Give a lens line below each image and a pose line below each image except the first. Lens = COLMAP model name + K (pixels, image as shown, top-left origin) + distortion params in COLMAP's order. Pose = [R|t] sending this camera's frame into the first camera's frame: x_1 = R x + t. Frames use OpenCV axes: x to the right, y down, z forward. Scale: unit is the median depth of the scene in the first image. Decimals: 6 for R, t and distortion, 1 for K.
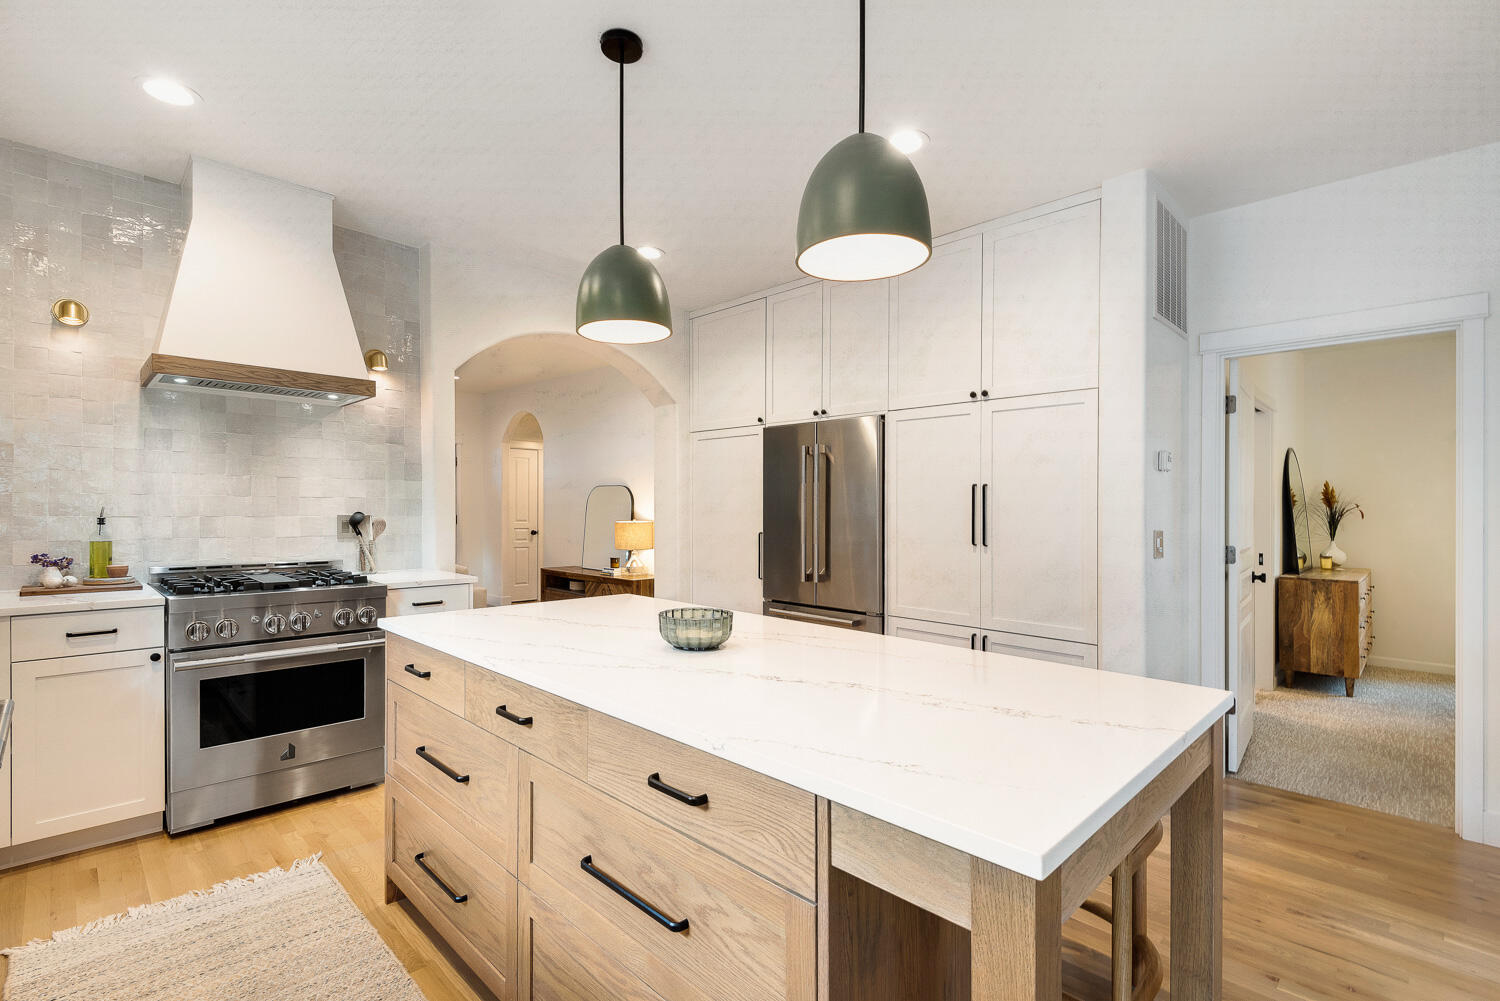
lens RADIAL K [[693.0, 0, 752.2], [0, 693.0, 512.5], [0, 0, 1]] dist [0.016417, -0.003826]
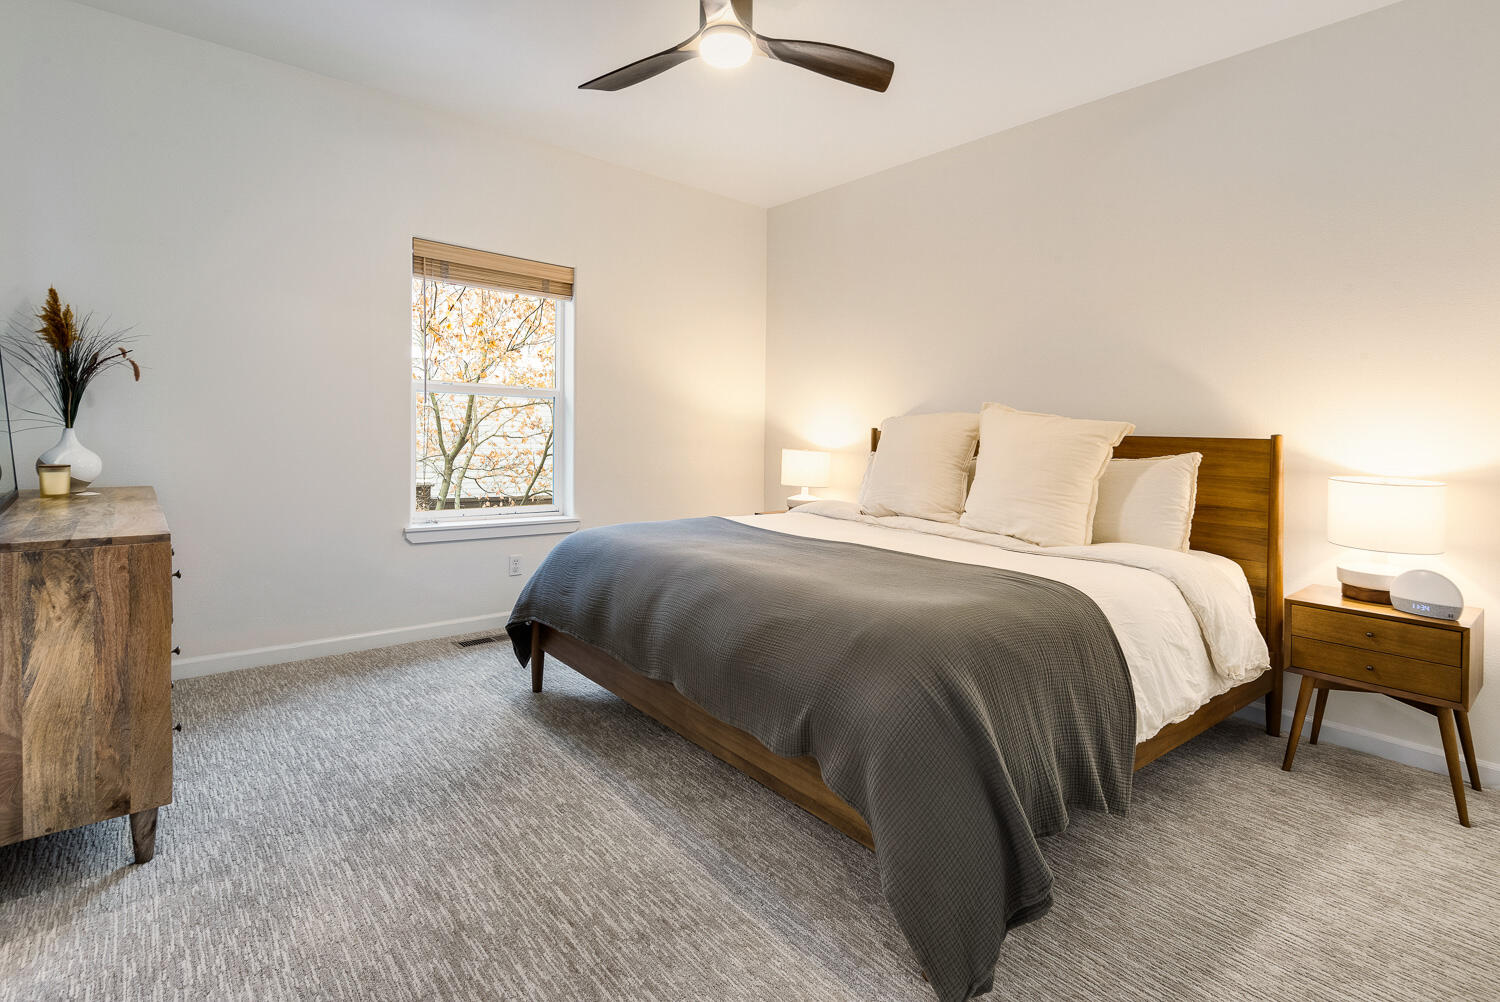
lens RADIAL K [[693.0, 0, 736.9], [0, 693.0, 418.1], [0, 0, 1]] dist [0.016417, -0.003826]
pose [[0.080547, -0.014560, 0.996644, 0.439903], [-0.010245, 0.999828, 0.015435, 0.023710], [-0.996698, -0.011454, 0.080384, 0.564943]]
